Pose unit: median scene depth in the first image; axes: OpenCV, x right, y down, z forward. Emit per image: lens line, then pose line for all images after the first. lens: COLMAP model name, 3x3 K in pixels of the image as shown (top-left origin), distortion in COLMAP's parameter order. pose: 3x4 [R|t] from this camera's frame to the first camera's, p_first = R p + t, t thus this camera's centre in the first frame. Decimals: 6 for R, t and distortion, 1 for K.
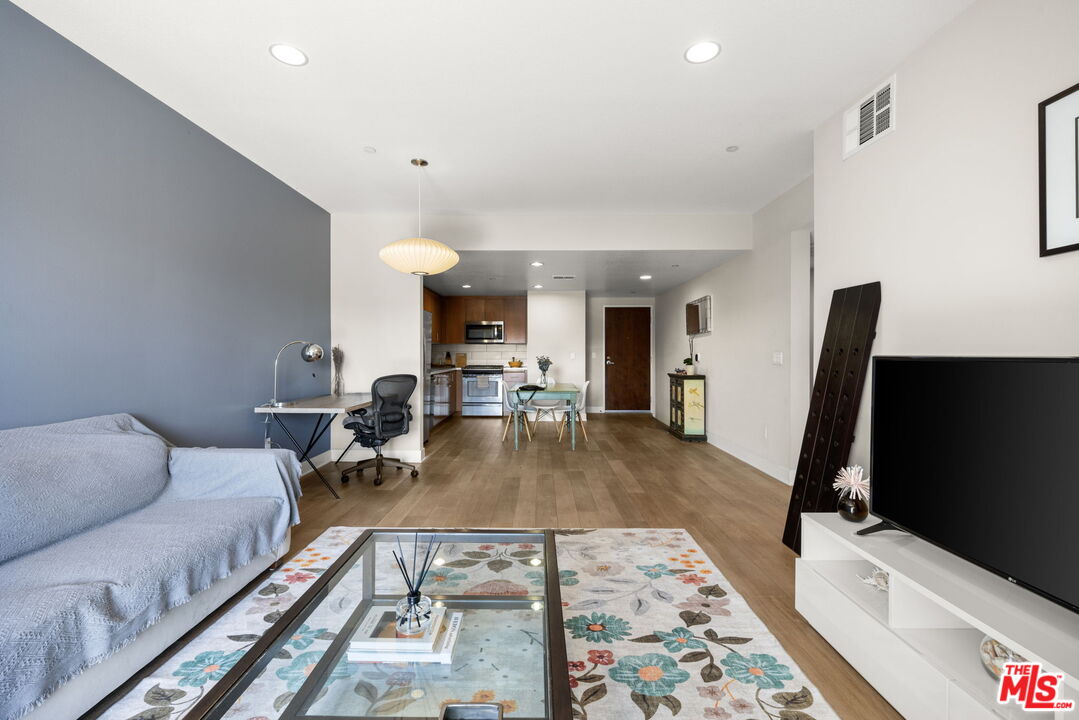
lens RADIAL K [[467.8, 0, 533.2], [0, 467.8, 356.6], [0, 0, 1]] dist [-0.004105, -0.000556]
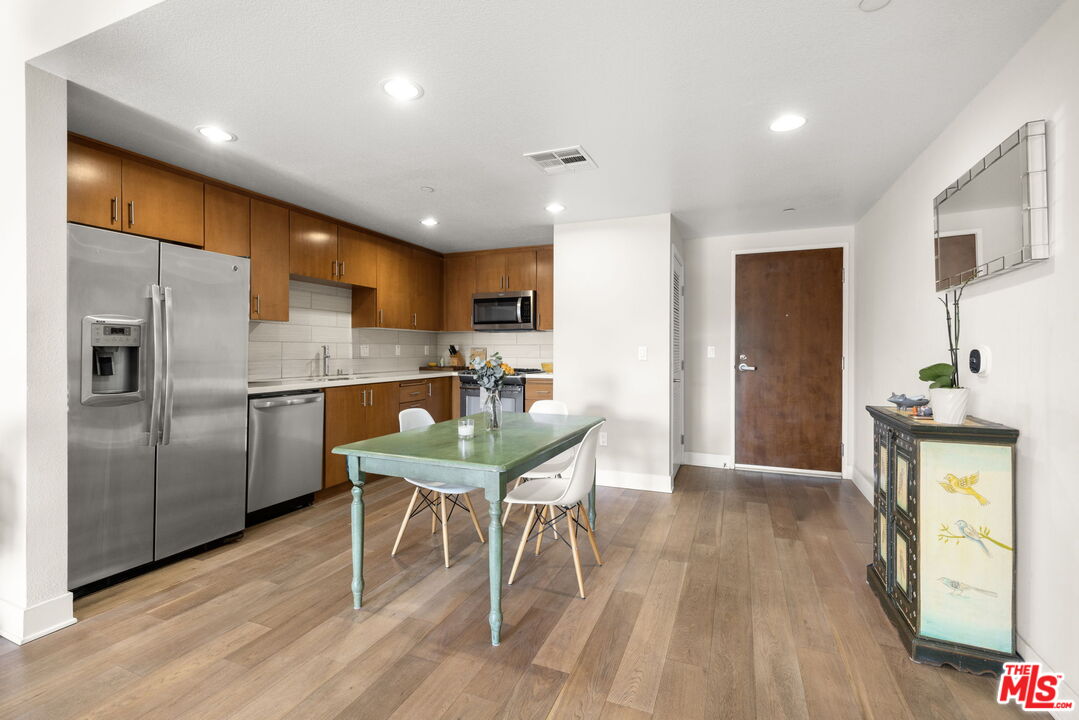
lens RADIAL K [[467.8, 0, 547.6], [0, 467.8, 352.8], [0, 0, 1]] dist [-0.004105, -0.000556]
pose [[0.924258, 0.004781, -0.381738, 0.202756], [-0.003923, 0.999988, 0.003026, -0.003247], [0.381748, -0.001299, 0.924266, 0.597746]]
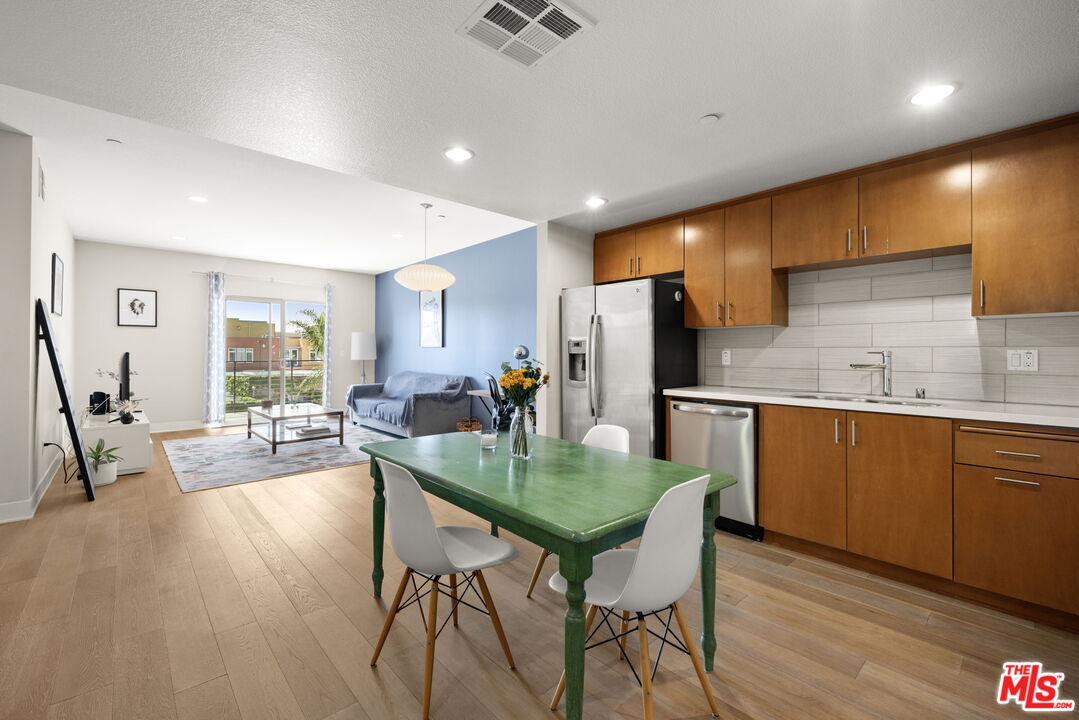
lens RADIAL K [[467.8, 0, 541.7], [0, 467.8, 354.5], [0, 0, 1]] dist [-0.004105, -0.000556]
pose [[-0.752909, -0.008041, -0.658076, 0.203518], [-0.009321, 0.999955, -0.001554, -0.003459], [0.658059, 0.004964, -0.752950, 1.132032]]
